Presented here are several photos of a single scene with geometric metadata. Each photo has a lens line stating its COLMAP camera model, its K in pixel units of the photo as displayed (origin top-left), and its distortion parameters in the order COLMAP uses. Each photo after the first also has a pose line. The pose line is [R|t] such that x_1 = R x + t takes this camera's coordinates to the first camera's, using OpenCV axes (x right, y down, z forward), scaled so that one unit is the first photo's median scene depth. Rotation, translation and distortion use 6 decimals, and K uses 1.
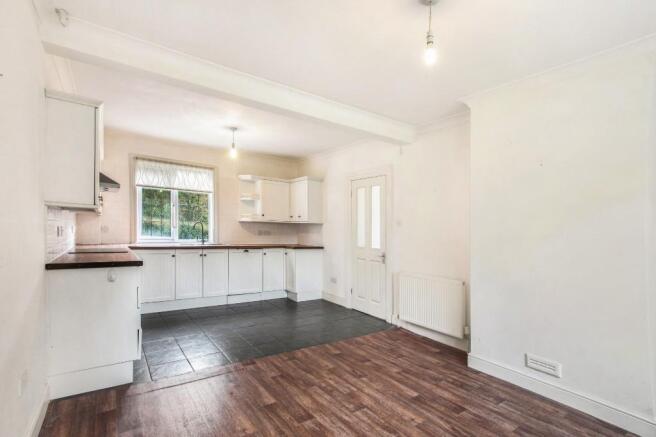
lens RADIAL K [[321.2, 0, 328.0], [0, 321.2, 218.5], [0, 0, 1]] dist [-0.000513, -0.000152]
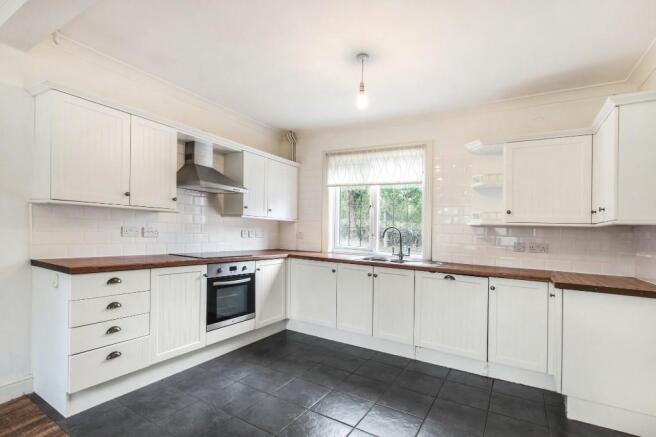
lens RADIAL K [[317.0, 0, 316.0], [0, 317.0, 227.6], [0, 0, 1]] dist [0.024514, 0.000168]
pose [[0.365401, -0.026040, -0.930486, 0.200281], [0.006170, 0.999654, -0.025553, 0.032704], [0.930830, 0.003596, 0.365435, 0.678562]]
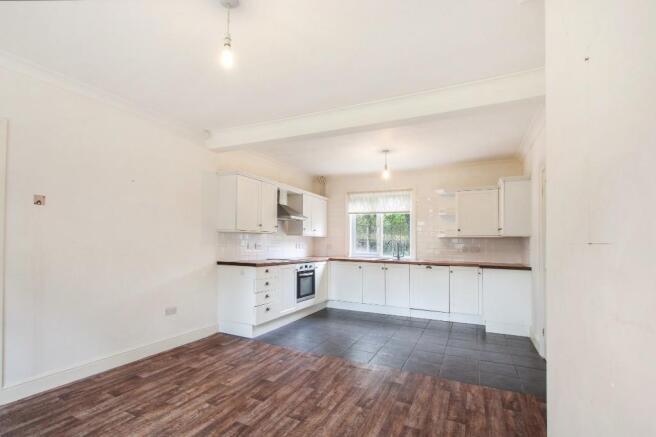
lens RADIAL K [[309.2, 0, 327.8], [0, 309.2, 239.2], [0, 0, 1]] dist [-0.000463, -0.000035]
pose [[0.475208, -0.036288, -0.879125, 0.503290], [0.030775, 0.999223, -0.024609, 0.033369], [0.879335, -0.015361, 0.475955, 0.321428]]
